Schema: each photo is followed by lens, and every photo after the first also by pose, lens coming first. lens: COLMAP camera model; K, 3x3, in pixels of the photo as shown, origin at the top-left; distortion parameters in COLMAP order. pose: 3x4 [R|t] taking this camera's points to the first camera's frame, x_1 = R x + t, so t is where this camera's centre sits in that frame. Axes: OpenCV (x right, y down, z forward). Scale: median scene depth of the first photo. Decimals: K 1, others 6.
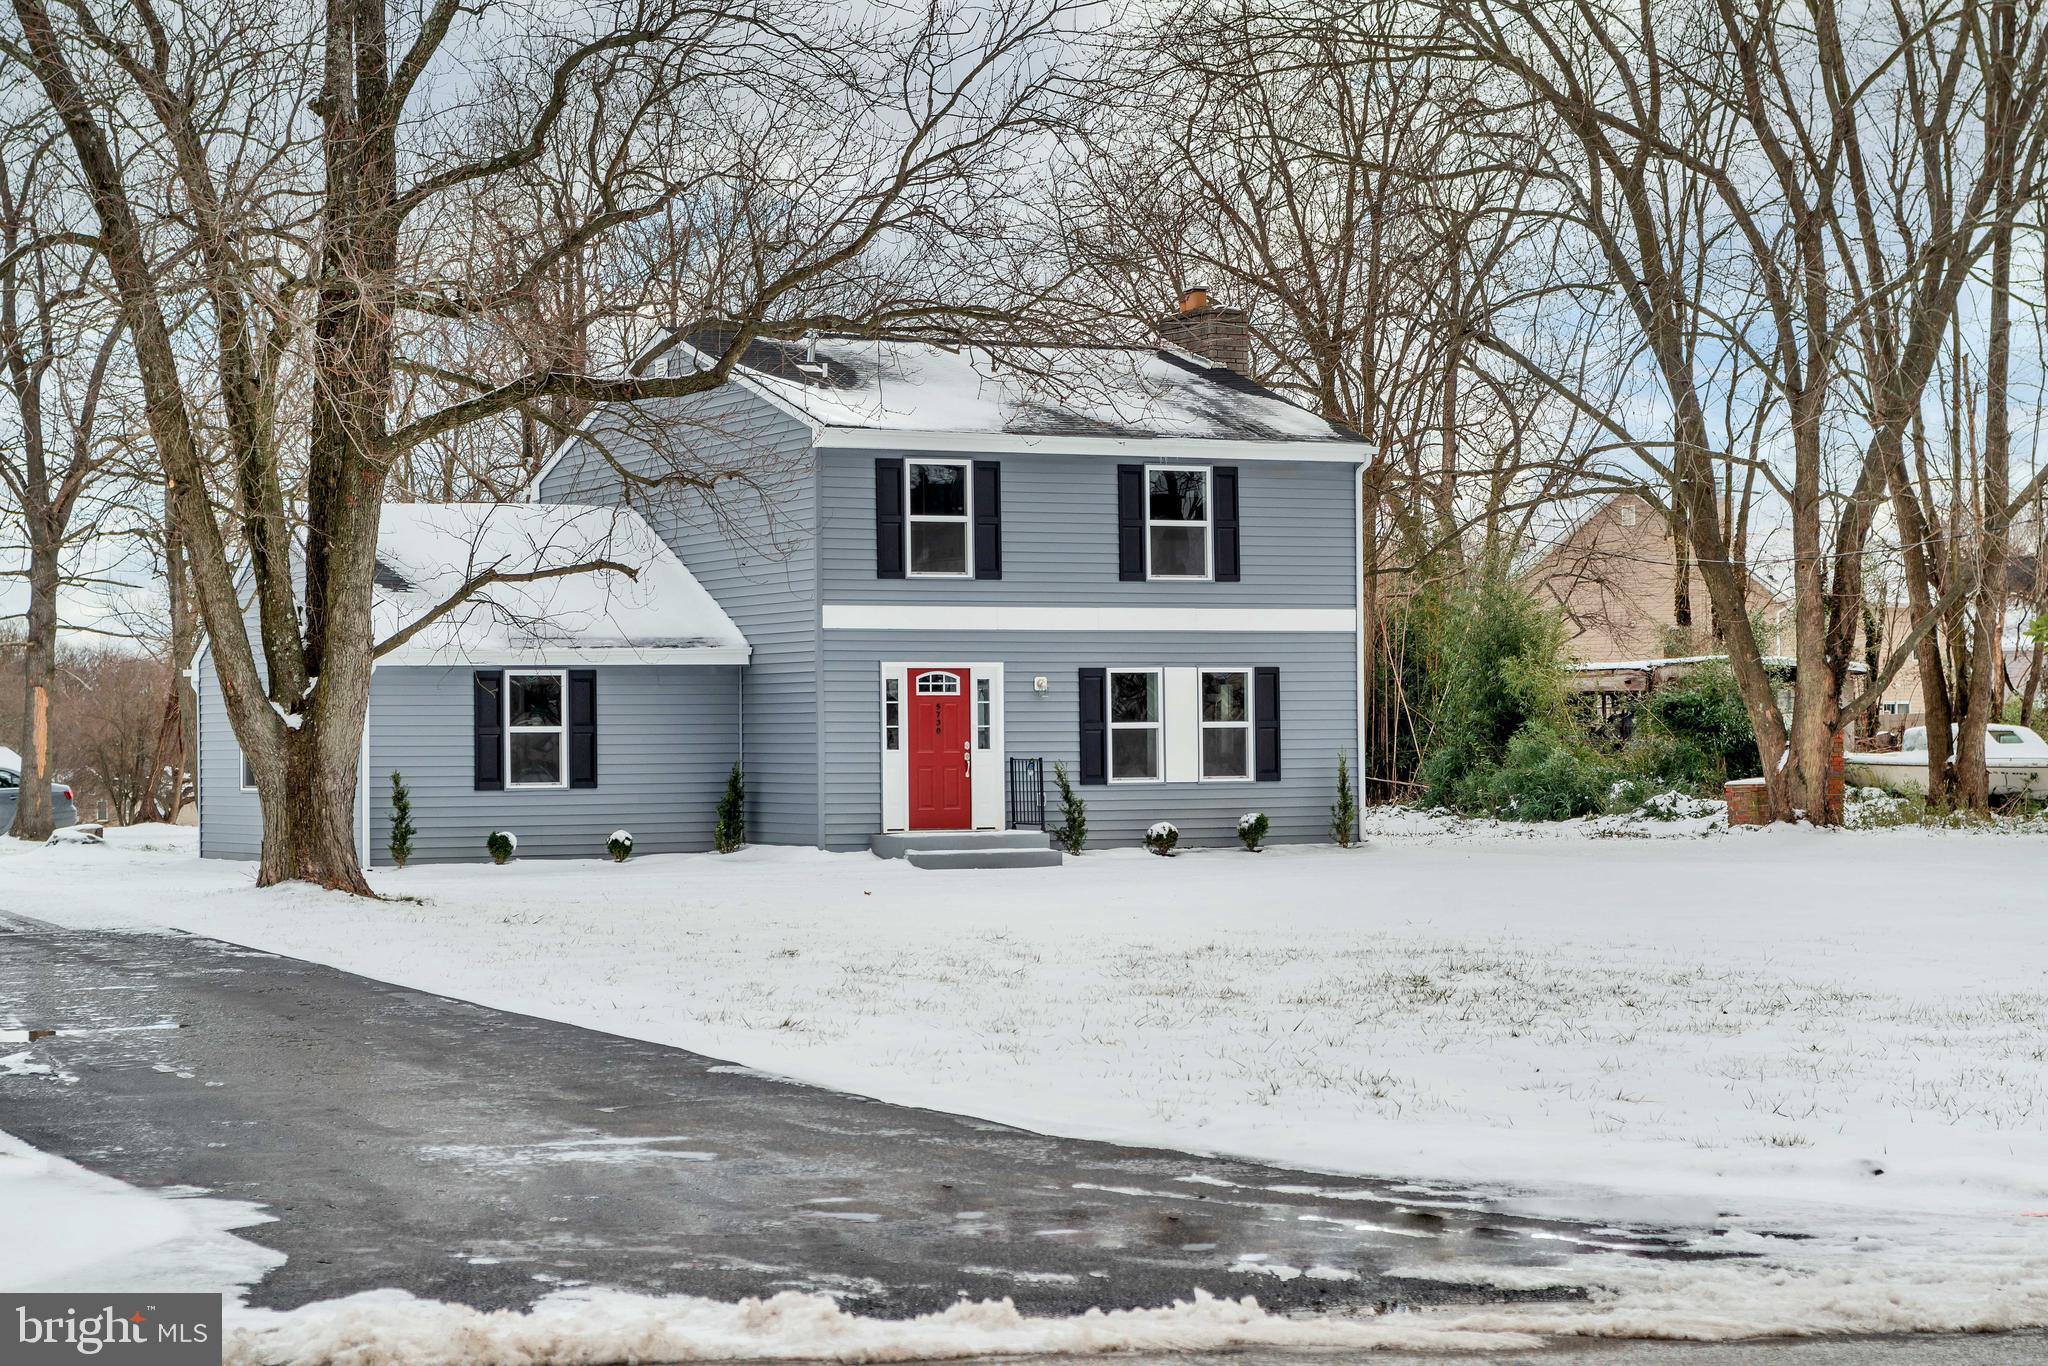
lens RADIAL K [[3934.9, 0, 965.0], [0, 3934.9, 761.7], [0, 0, 1]] dist [-0.010645, 0.264235]
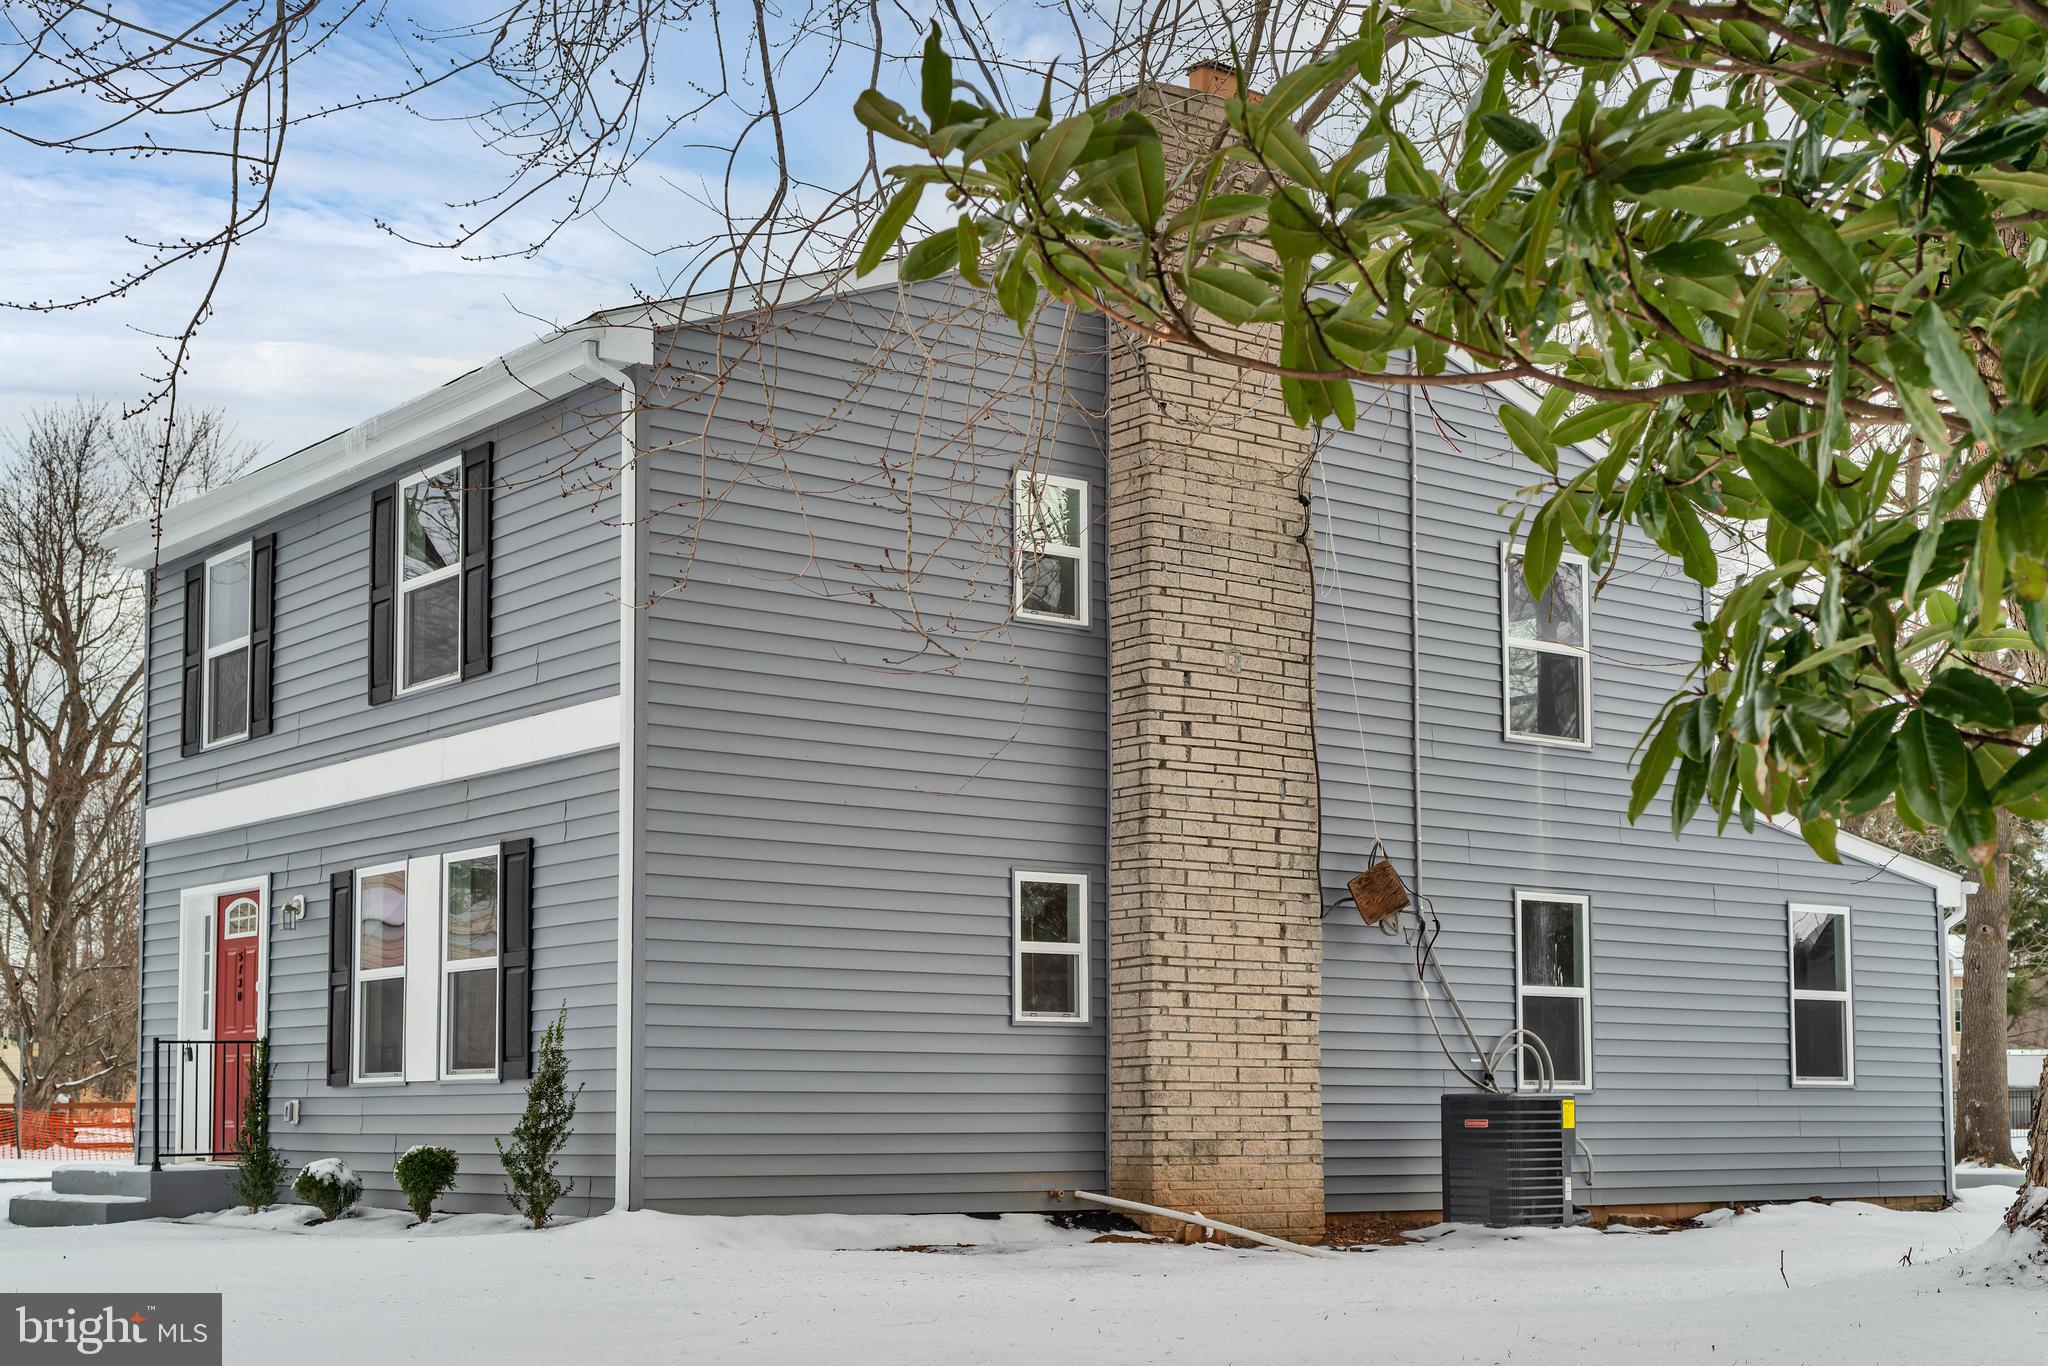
lens RADIAL K [[2841.2, 0, 1019.2], [0, 2841.2, 908.3], [0, 0, 1]] dist [-0.024018, -0.014507]
pose [[0.202382, -0.061504, -0.977373, 0.438700], [0.001014, 0.998039, -0.062594, 0.005970], [0.979306, 0.011677, 0.202048, 1.018897]]
